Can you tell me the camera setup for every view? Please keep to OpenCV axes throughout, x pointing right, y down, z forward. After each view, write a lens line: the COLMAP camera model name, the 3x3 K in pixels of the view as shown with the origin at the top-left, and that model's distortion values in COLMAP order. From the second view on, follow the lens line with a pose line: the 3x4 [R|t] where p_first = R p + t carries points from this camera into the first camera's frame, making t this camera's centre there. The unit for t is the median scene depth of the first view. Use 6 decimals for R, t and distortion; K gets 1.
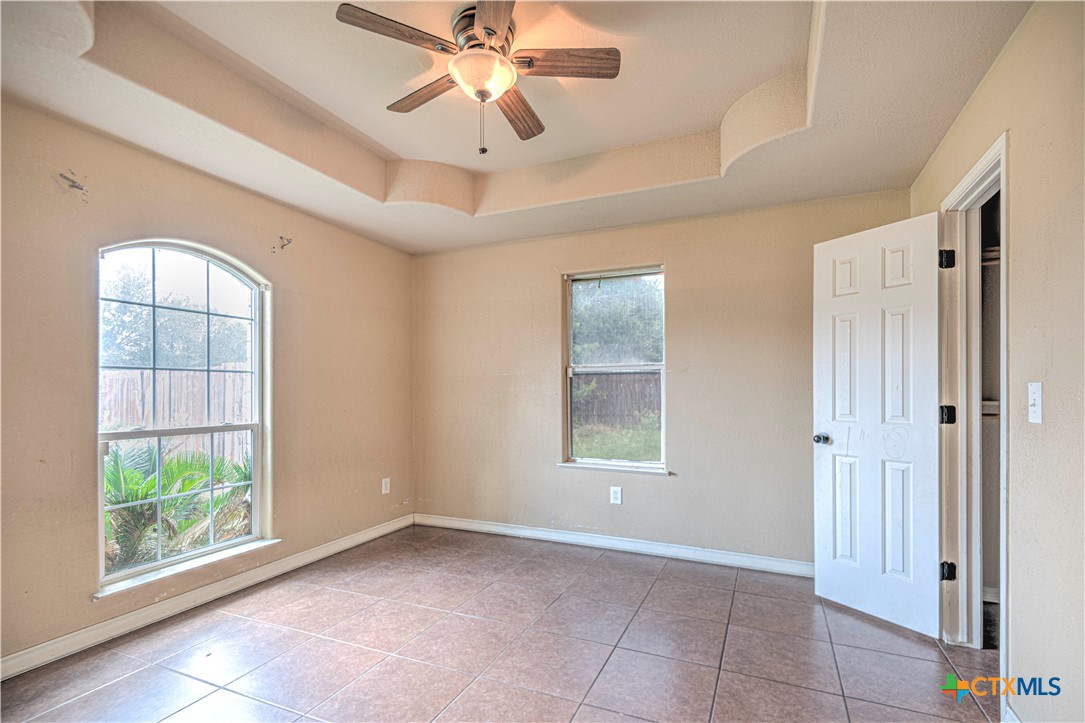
lens RADIAL K [[512.1, 0, 542.7], [0, 512.1, 390.7], [0, 0, 1]] dist [0.035698, -0.021040]
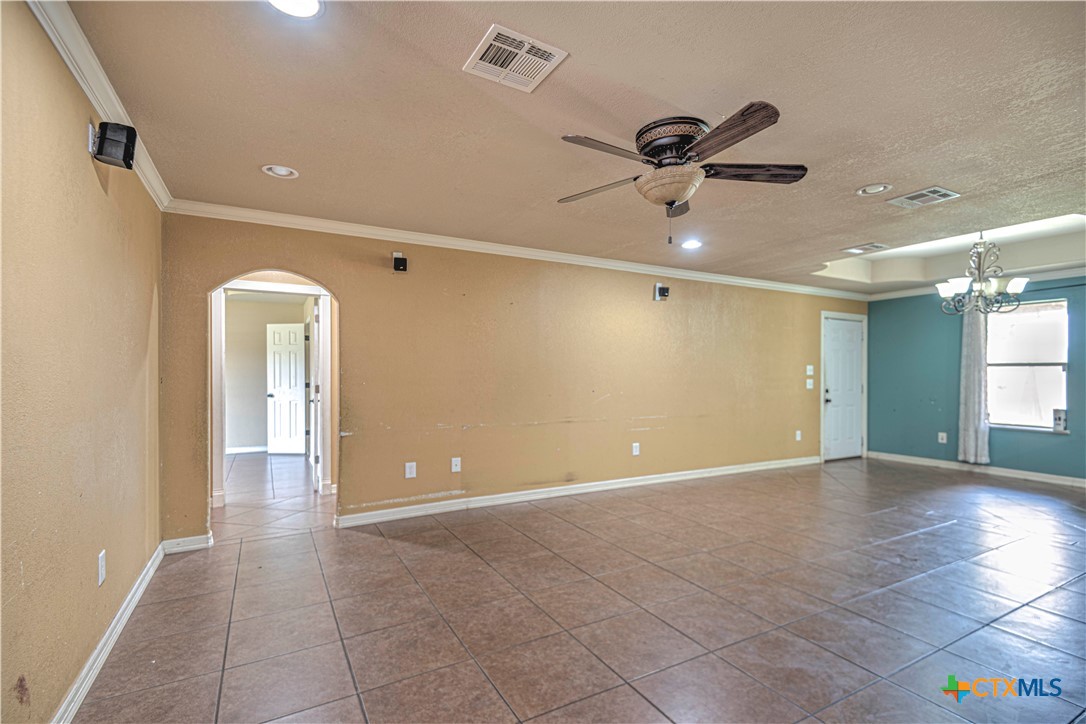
lens RADIAL K [[510.5, 0, 536.0], [0, 510.5, 374.6], [0, 0, 1]] dist [0.042678, -0.030420]
pose [[0.607561, -0.004376, 0.794261, -0.806584], [0.005132, 0.999986, 0.001583, -0.017307], [-0.794256, 0.003114, 0.607575, -1.849825]]
